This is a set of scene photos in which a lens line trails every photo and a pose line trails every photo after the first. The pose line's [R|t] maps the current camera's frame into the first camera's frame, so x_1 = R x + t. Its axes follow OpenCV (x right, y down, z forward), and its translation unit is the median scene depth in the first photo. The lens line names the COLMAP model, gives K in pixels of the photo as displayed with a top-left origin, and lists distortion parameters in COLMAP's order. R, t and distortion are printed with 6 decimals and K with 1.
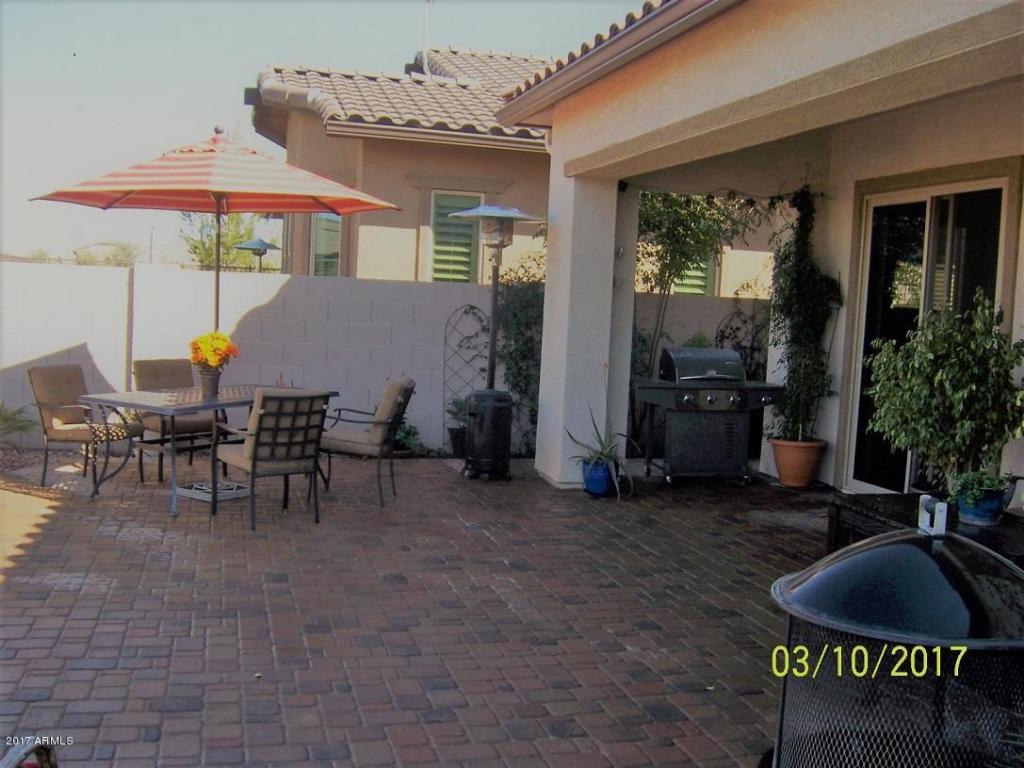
lens RADIAL K [[1059.7, 0, 512.0], [0, 1059.7, 384.0], [0, 0, 1]] dist [-0.006344, -0.546380]
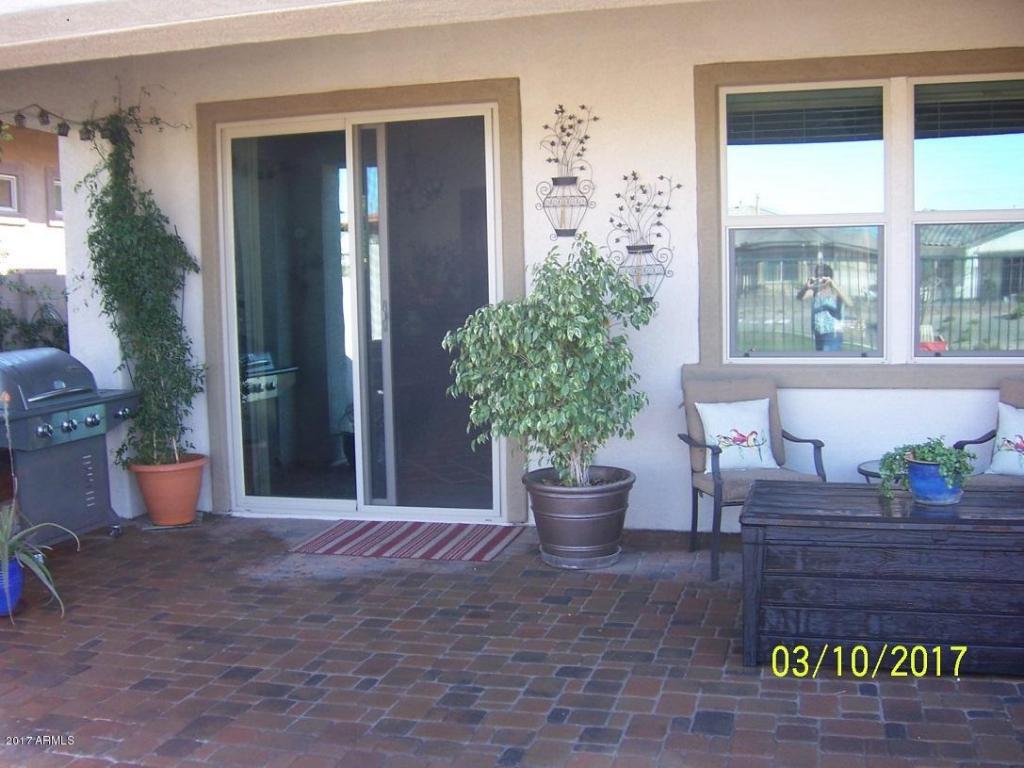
lens RADIAL K [[1111.1, 0, 512.0], [0, 1111.1, 384.0], [0, 0, 1]] dist [-0.116000, 0.005223]
pose [[0.507686, -0.138748, 0.850296, -0.249399], [0.111112, 0.989249, 0.095080, -0.045766], [-0.854347, 0.046207, 0.517645, 0.417763]]
